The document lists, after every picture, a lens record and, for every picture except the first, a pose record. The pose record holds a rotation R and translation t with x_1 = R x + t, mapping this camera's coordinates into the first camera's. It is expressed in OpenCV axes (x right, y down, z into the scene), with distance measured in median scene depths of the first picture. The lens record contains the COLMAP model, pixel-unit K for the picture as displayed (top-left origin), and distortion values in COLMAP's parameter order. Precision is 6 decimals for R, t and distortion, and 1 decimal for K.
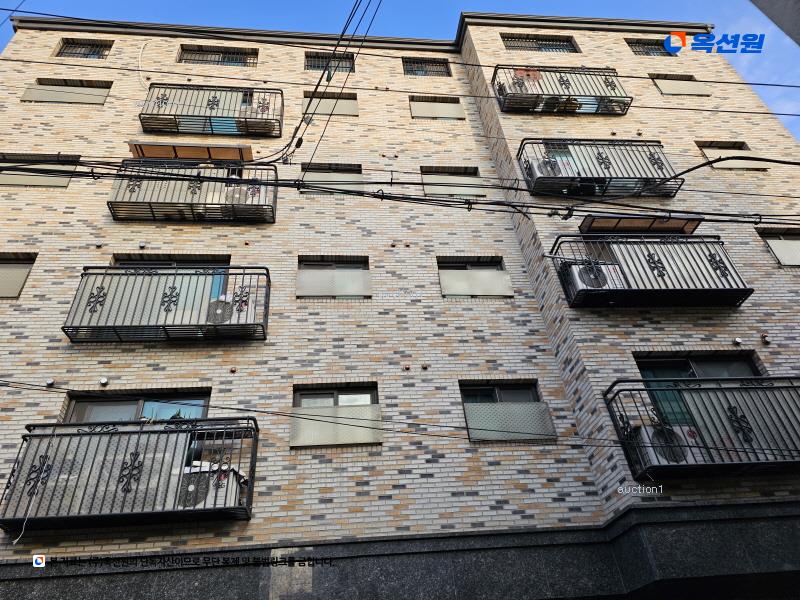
lens RADIAL K [[530.4, 0, 391.7], [0, 530.4, 305.4], [0, 0, 1]] dist [0.079814, -0.072285]
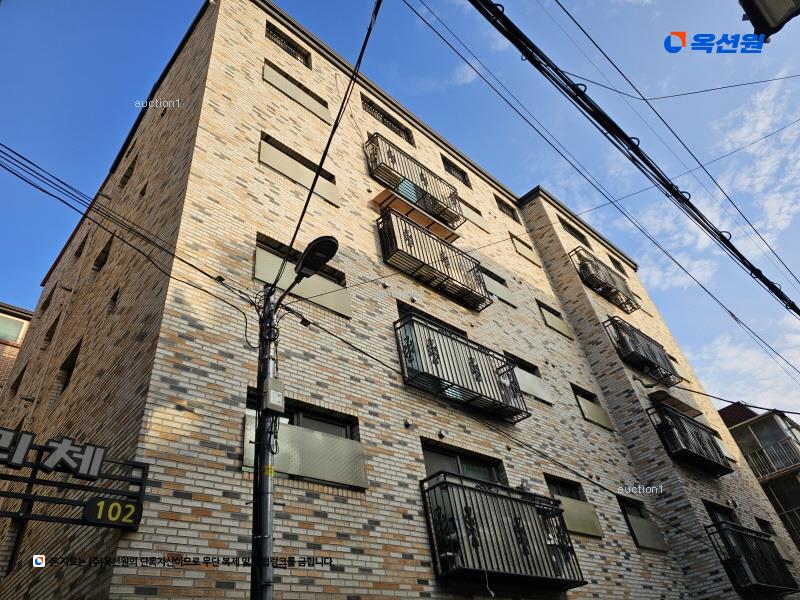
lens RADIAL K [[530.4, 0, 391.7], [0, 530.4, 305.4], [0, 0, 1]] dist [0.079814, -0.072285]
pose [[0.801223, 0.357005, 0.480197, -1.190276], [-0.318200, 0.933845, -0.163344, 0.106081], [-0.506745, -0.021924, 0.861817, 0.146928]]
